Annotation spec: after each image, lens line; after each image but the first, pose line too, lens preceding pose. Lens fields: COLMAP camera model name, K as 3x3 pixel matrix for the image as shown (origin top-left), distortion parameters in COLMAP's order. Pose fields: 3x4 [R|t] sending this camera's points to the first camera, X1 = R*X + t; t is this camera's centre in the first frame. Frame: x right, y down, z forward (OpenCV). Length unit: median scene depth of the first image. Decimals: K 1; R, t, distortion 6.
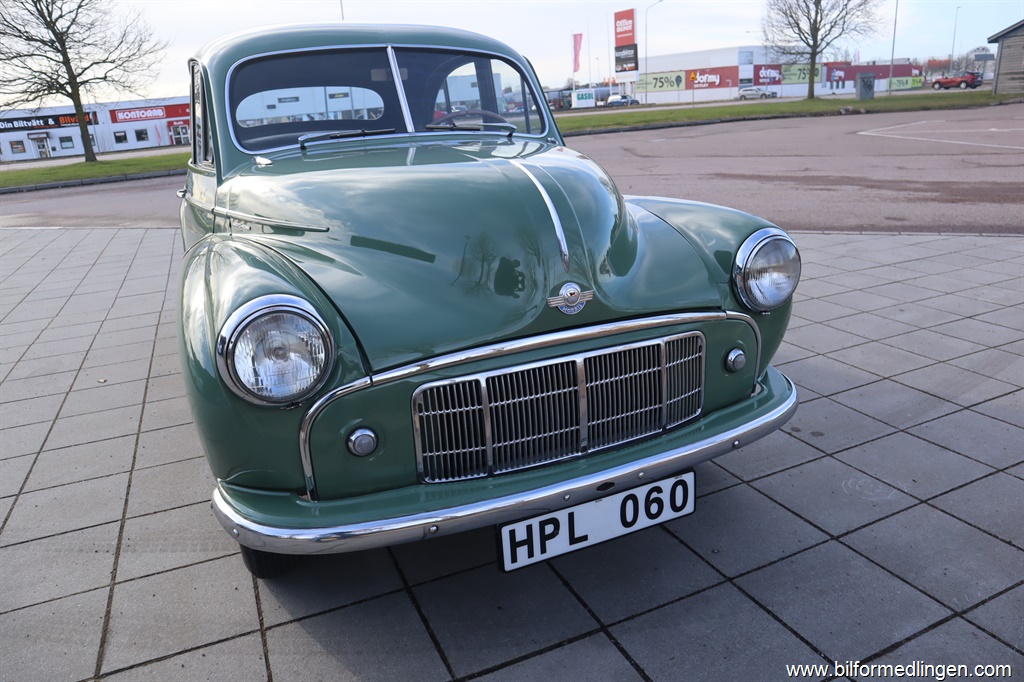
lens RADIAL K [[709.5, 0, 511.4], [0, 709.5, 345.2], [0, 0, 1]] dist [-0.133068, 0.083809]
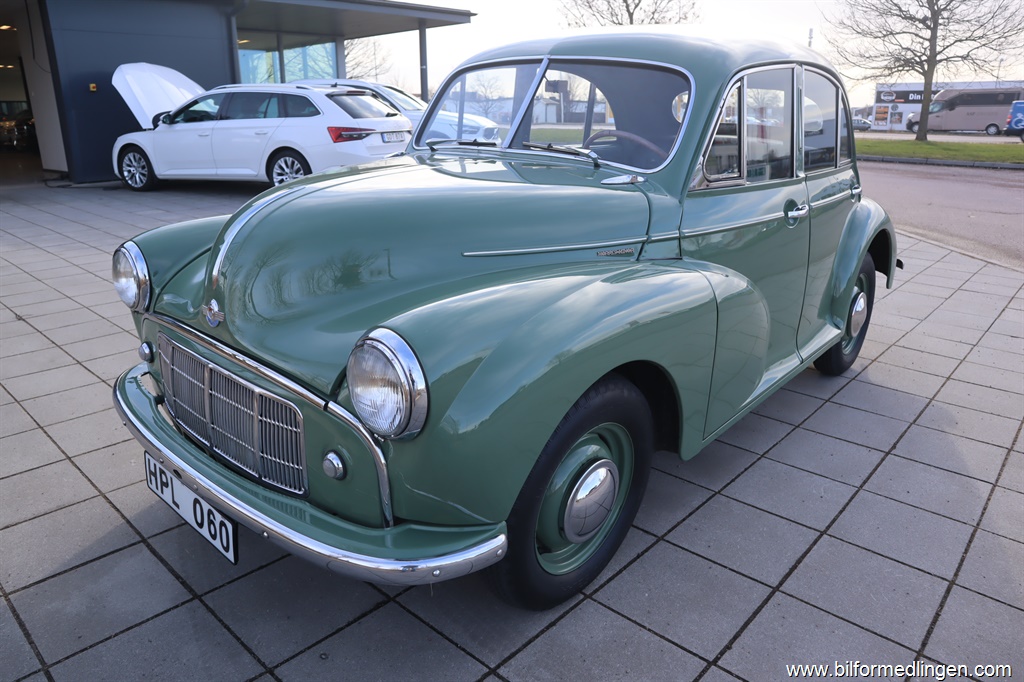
lens RADIAL K [[709.5, 0, 511.4], [0, 709.5, 345.2], [0, 0, 1]] dist [-0.133068, 0.083809]
pose [[0.403028, 0.353672, -0.844088, 0.088819], [-0.324467, 0.917619, 0.229558, -0.030905], [0.855739, 0.181360, 0.484581, 0.063808]]
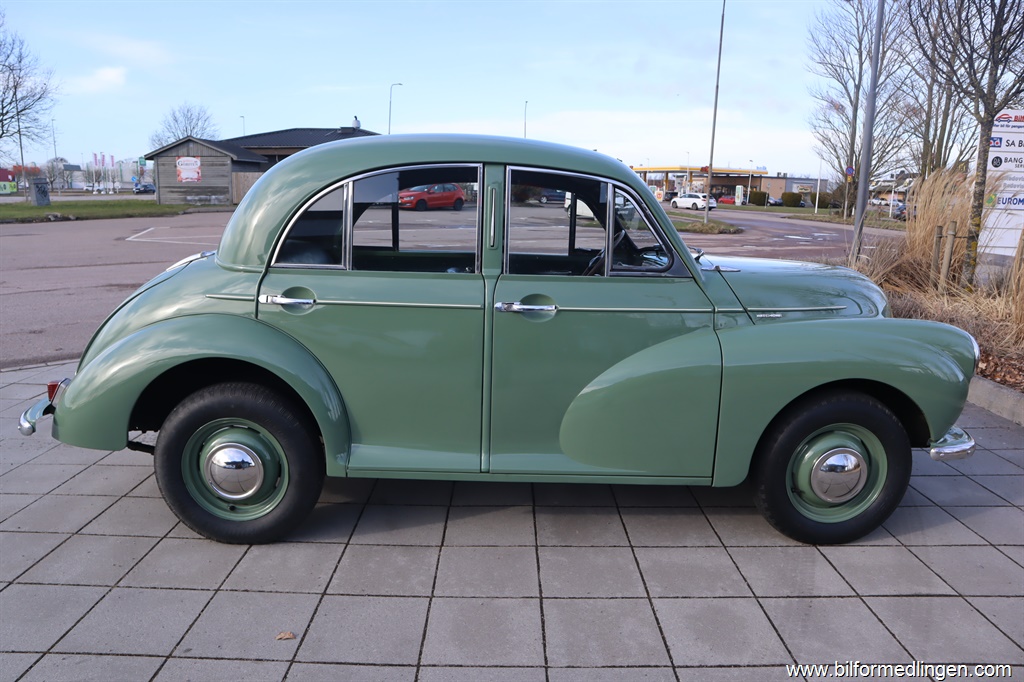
lens RADIAL K [[709.5, 0, 511.4], [0, 709.5, 345.2], [0, 0, 1]] dist [-0.133068, 0.083809]
pose [[0.408491, -0.122667, 0.904482, -0.172256], [0.253817, 0.967111, 0.016529, -0.024927], [-0.876762, 0.222822, 0.426191, 0.082579]]
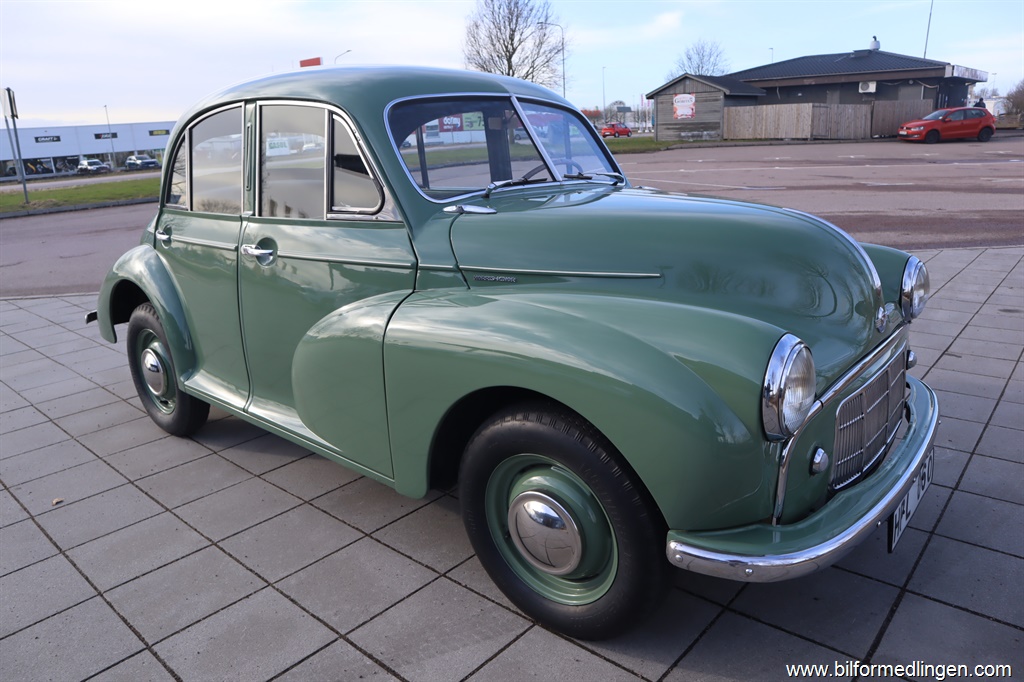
lens RADIAL K [[709.5, 0, 511.4], [0, 709.5, 345.2], [0, 0, 1]] dist [-0.133068, 0.083809]
pose [[0.910213, -0.098645, 0.402221, -0.071431], [0.123793, 0.991620, -0.036944, -0.004173], [-0.395206, 0.083419, 0.914797, 0.011993]]
